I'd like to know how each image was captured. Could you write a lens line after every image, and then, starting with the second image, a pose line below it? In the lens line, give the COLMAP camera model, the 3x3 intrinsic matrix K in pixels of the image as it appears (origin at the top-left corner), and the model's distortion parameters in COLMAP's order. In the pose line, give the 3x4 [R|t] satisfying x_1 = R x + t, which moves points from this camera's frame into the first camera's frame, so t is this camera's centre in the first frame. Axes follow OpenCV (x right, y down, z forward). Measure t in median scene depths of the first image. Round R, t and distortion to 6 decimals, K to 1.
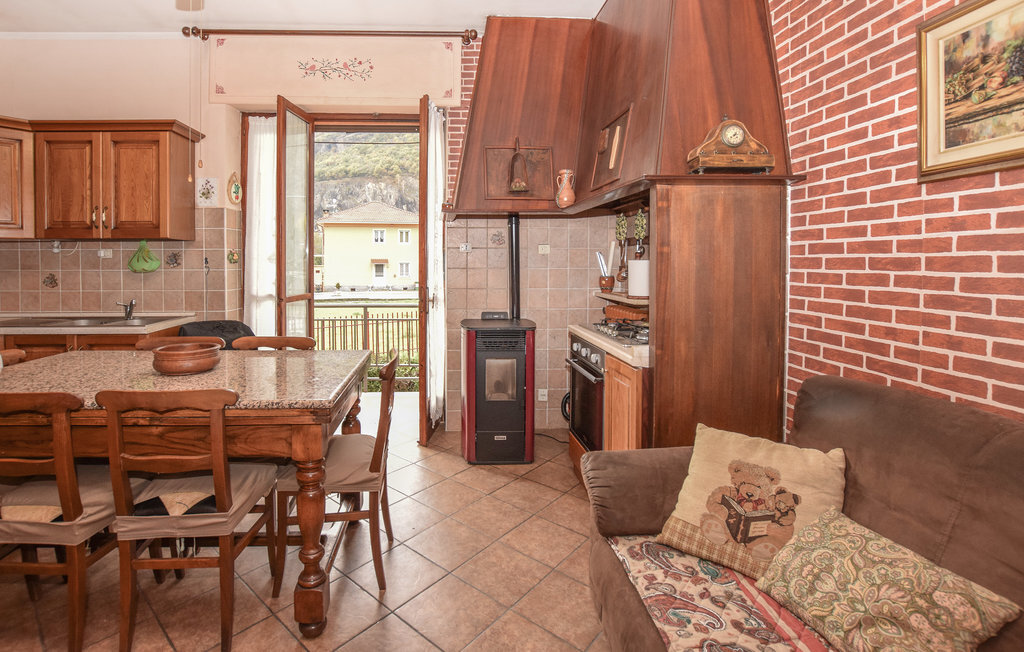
lens RADIAL K [[492.4, 0, 458.4], [0, 492.4, 265.2], [0, 0, 1]] dist [-0.001110, -0.000276]
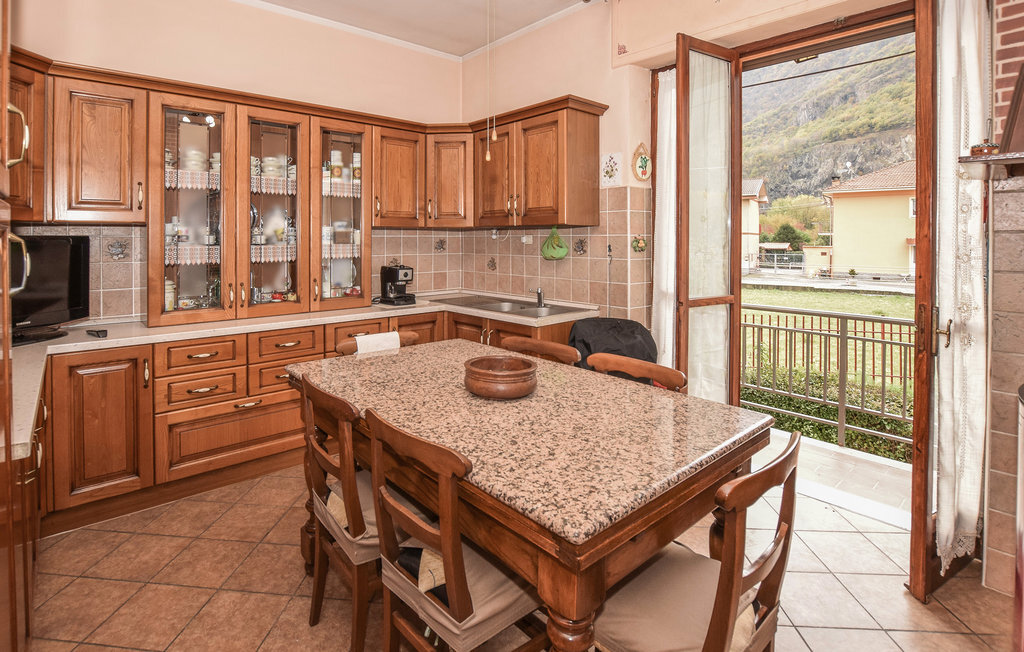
lens RADIAL K [[503.2, 0, 481.1], [0, 503.2, 235.3], [0, 0, 1]] dist [-0.026671, 0.000164]
pose [[0.616751, -0.001666, -0.787156, 0.051157], [-0.009505, 0.999909, -0.009563, -0.022102], [0.787101, 0.013380, 0.616680, 0.275911]]
